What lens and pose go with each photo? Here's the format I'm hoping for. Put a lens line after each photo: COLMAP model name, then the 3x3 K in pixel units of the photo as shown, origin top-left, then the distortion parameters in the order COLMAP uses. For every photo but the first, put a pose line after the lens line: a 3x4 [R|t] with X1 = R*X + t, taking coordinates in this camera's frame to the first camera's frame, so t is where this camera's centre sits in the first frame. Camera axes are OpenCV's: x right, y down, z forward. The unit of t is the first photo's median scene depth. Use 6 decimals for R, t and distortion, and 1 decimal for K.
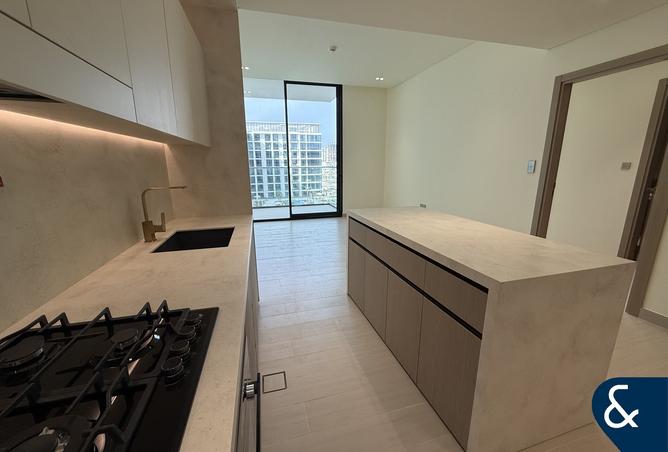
lens RADIAL K [[265.6, 0, 331.6], [0, 265.6, 224.0], [0, 0, 1]] dist [-0.001073, -0.000079]
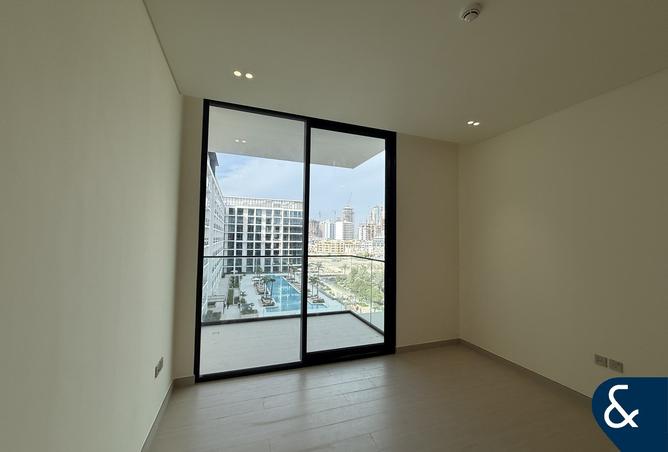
lens RADIAL K [[265.6, 0, 331.6], [0, 265.6, 224.0], [0, 0, 1]] dist [-0.001073, -0.000079]
pose [[0.997050, 0.026816, 0.071921, -0.135705], [-0.006010, 0.961384, -0.275146, -0.130757], [-0.076522, 0.273902, 0.958709, 0.412395]]
